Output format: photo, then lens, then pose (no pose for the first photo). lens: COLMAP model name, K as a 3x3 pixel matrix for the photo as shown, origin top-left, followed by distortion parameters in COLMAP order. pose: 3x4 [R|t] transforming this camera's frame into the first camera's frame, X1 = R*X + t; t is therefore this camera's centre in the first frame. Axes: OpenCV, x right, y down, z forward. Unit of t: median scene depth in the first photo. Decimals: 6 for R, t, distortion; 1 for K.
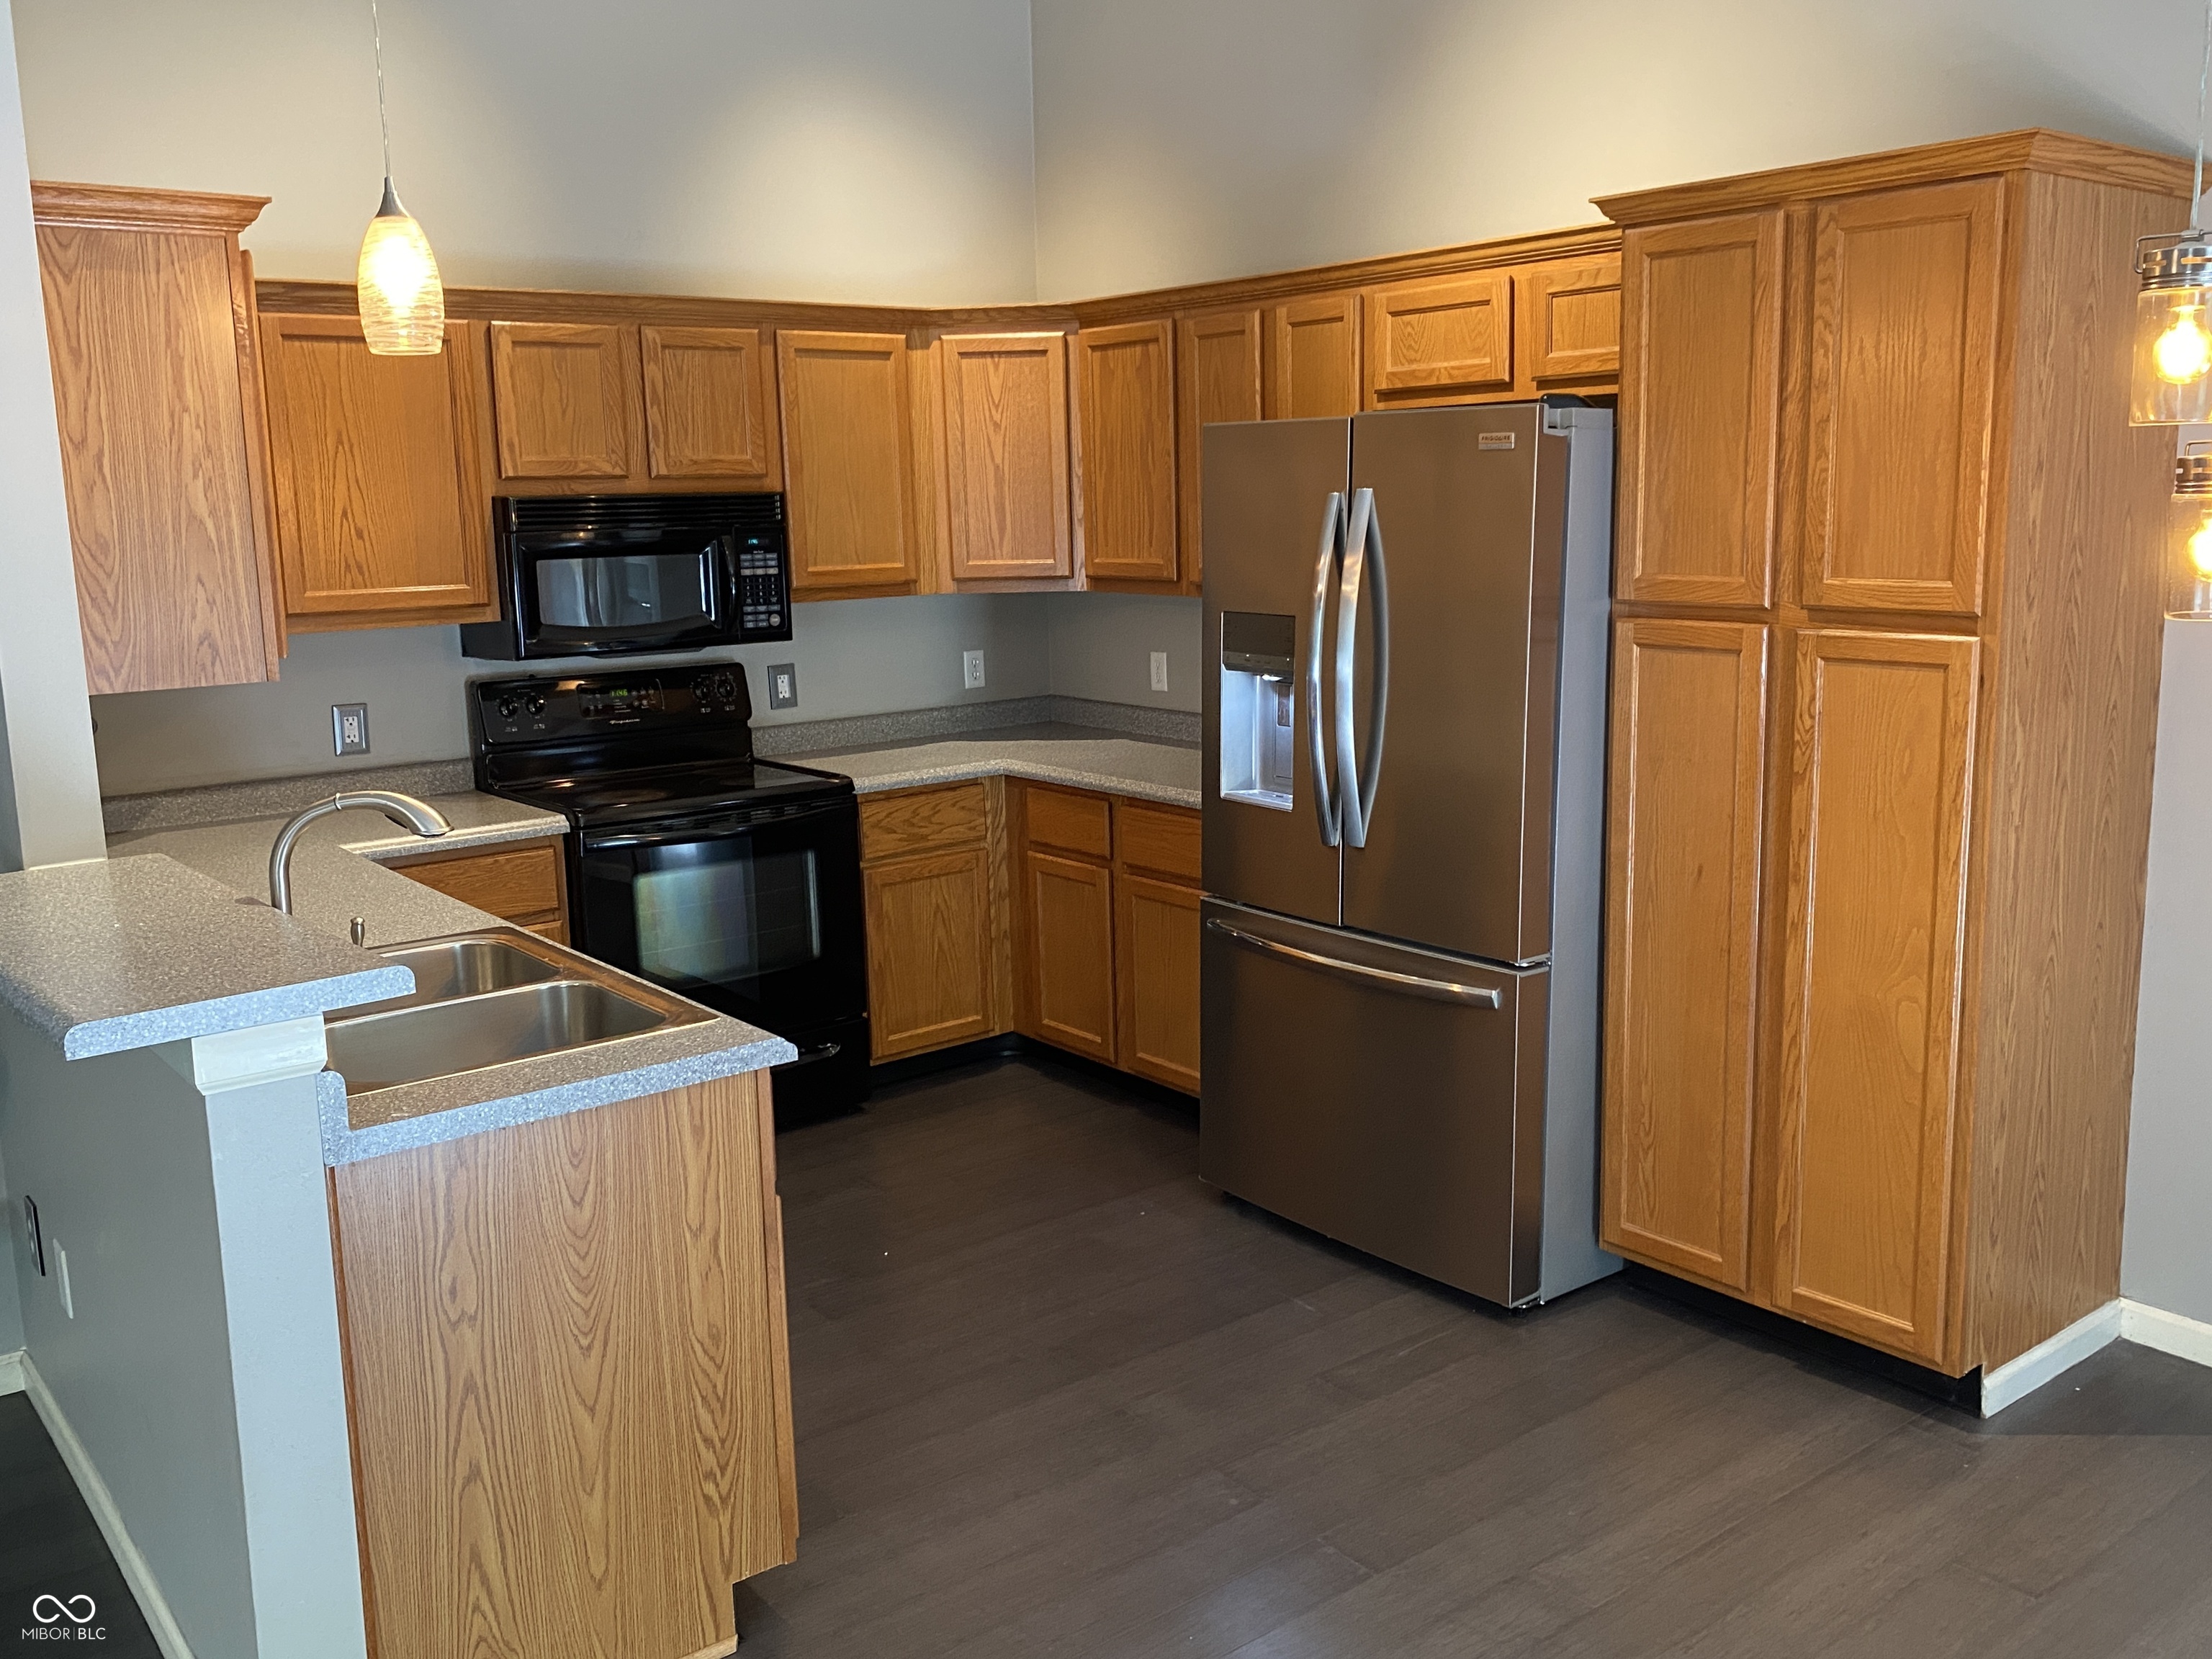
lens RADIAL K [[1936.2, 0, 1108.4], [0, 1936.2, 809.7], [0, 0, 1]] dist [-0.006941, -0.010232]
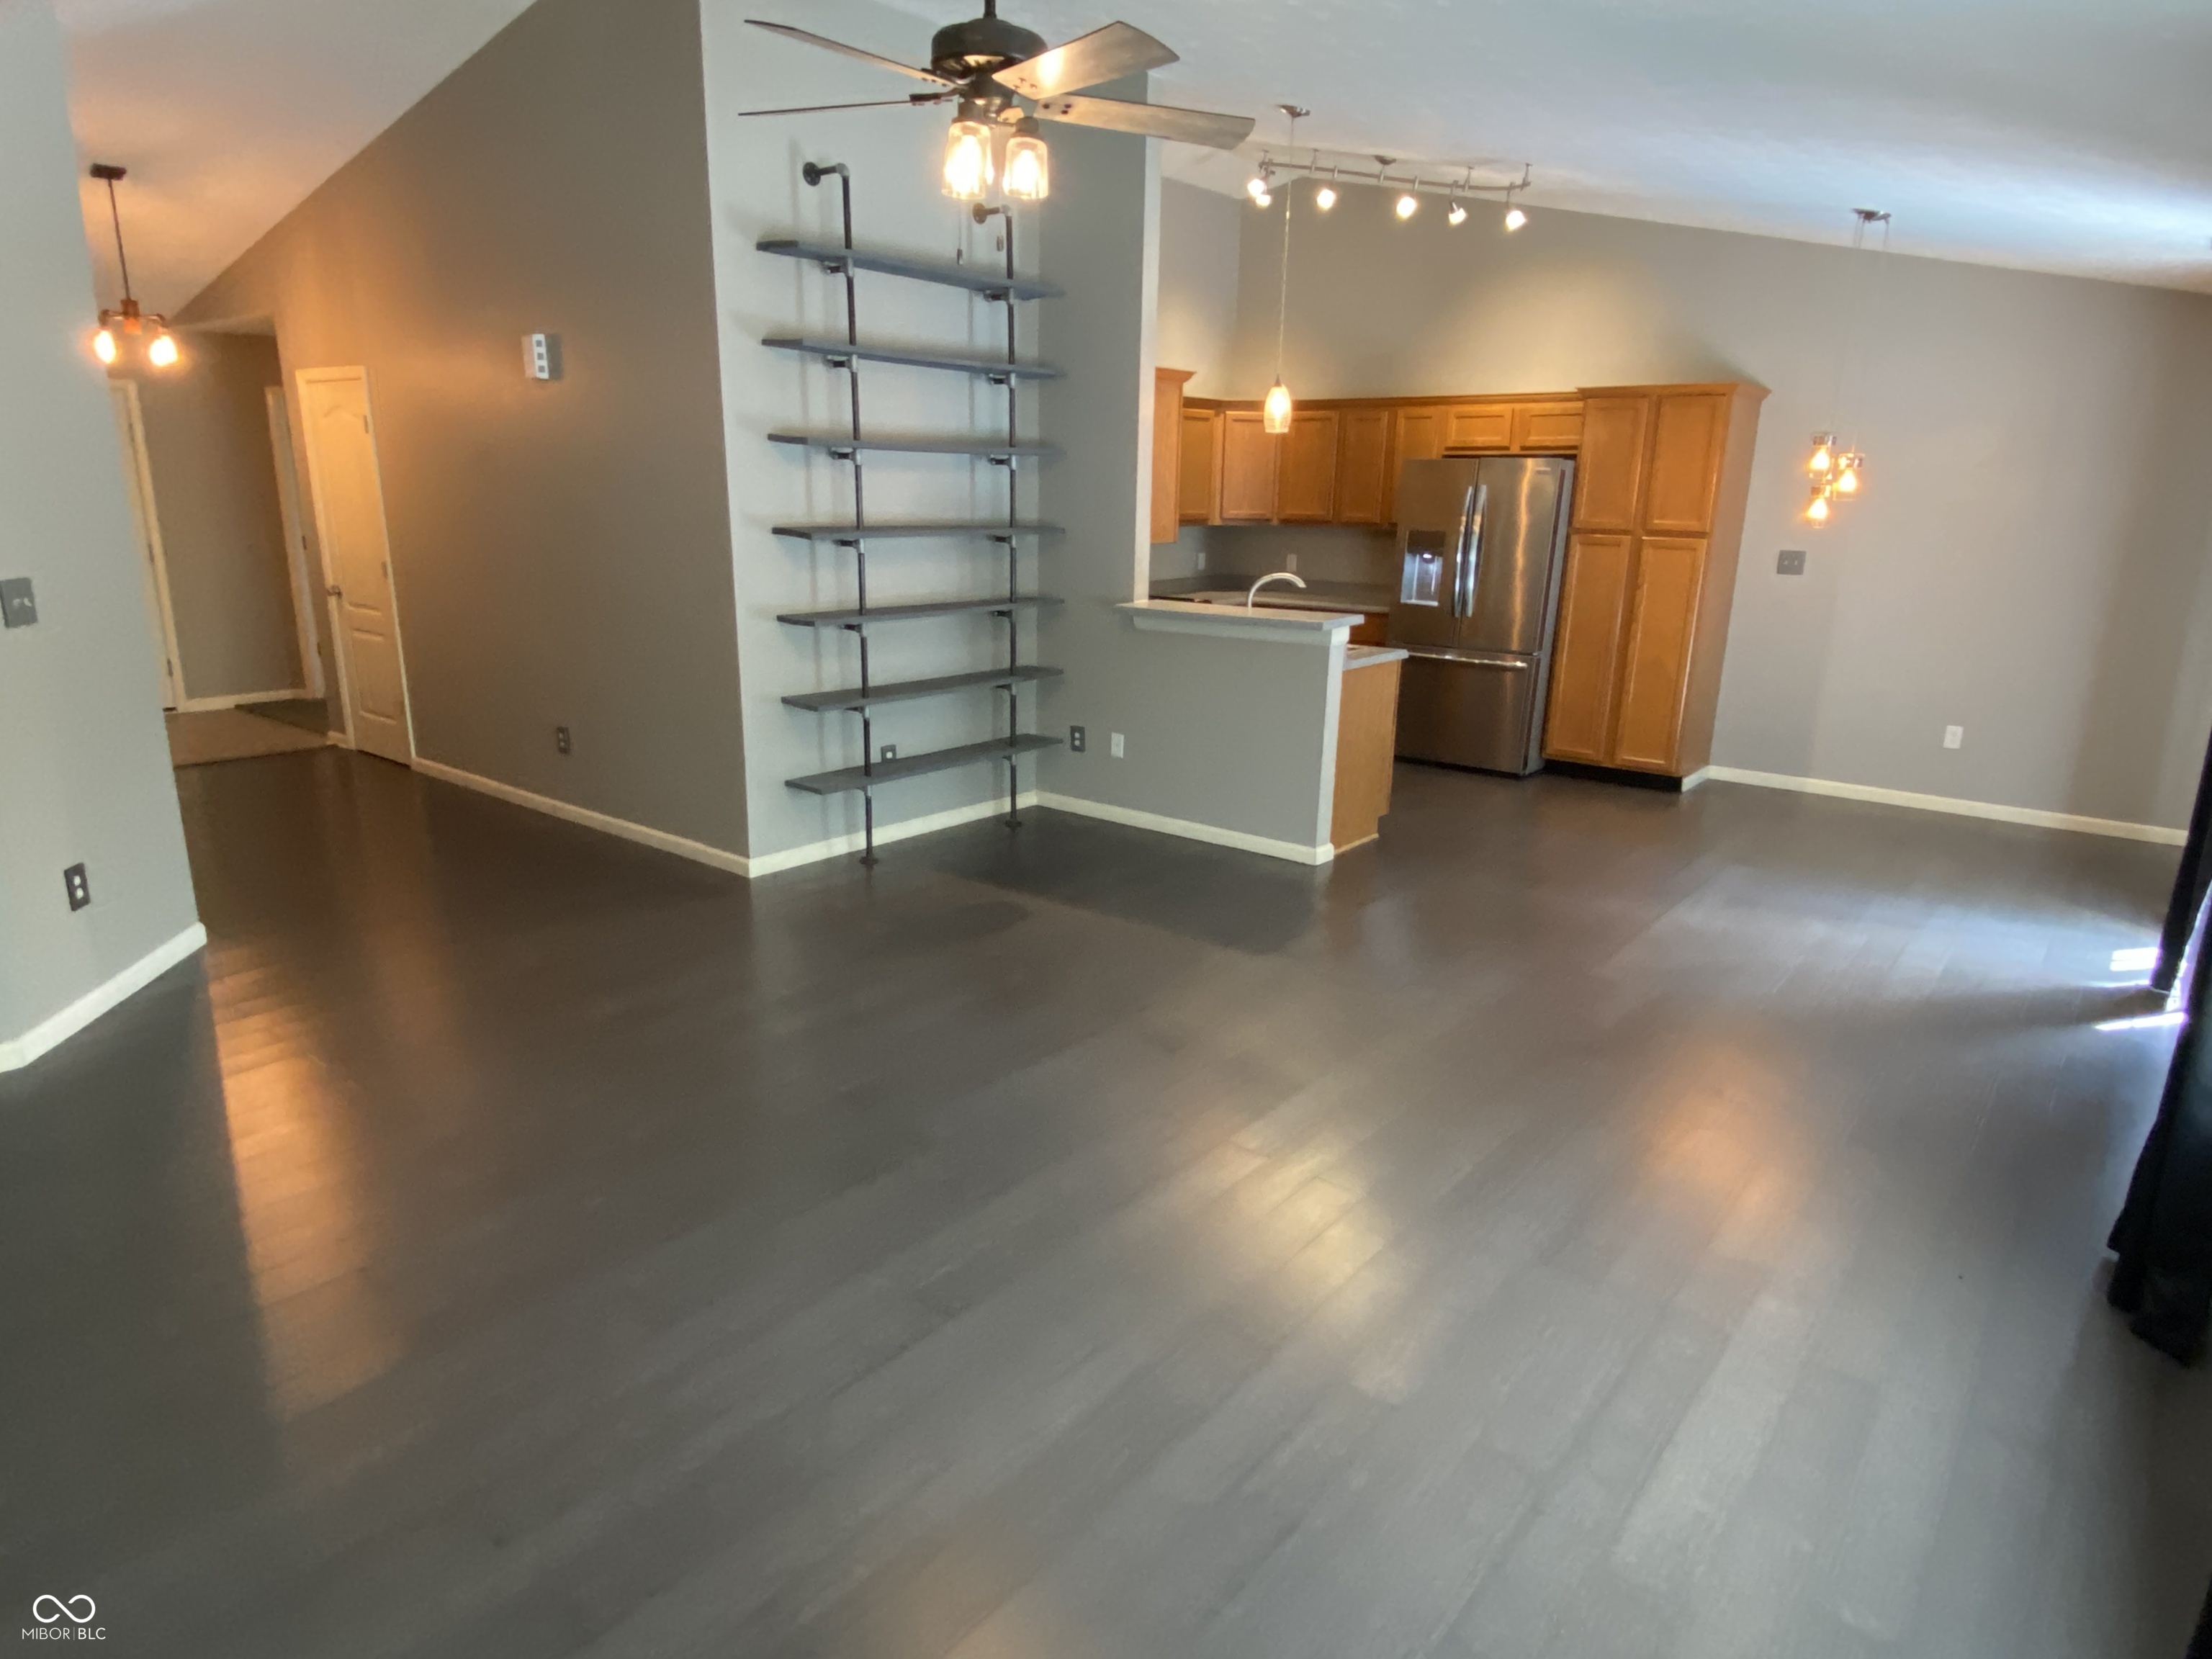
lens RADIAL K [[1274.1, 0, 1099.4], [0, 1274.1, 844.9], [0, 0, 1]] dist [0.004760, -0.000146]
pose [[0.981440, -0.018271, 0.190898, -0.830416], [-0.003648, 0.993492, 0.113840, 0.154256], [-0.191735, -0.112423, 0.974986, -0.816965]]
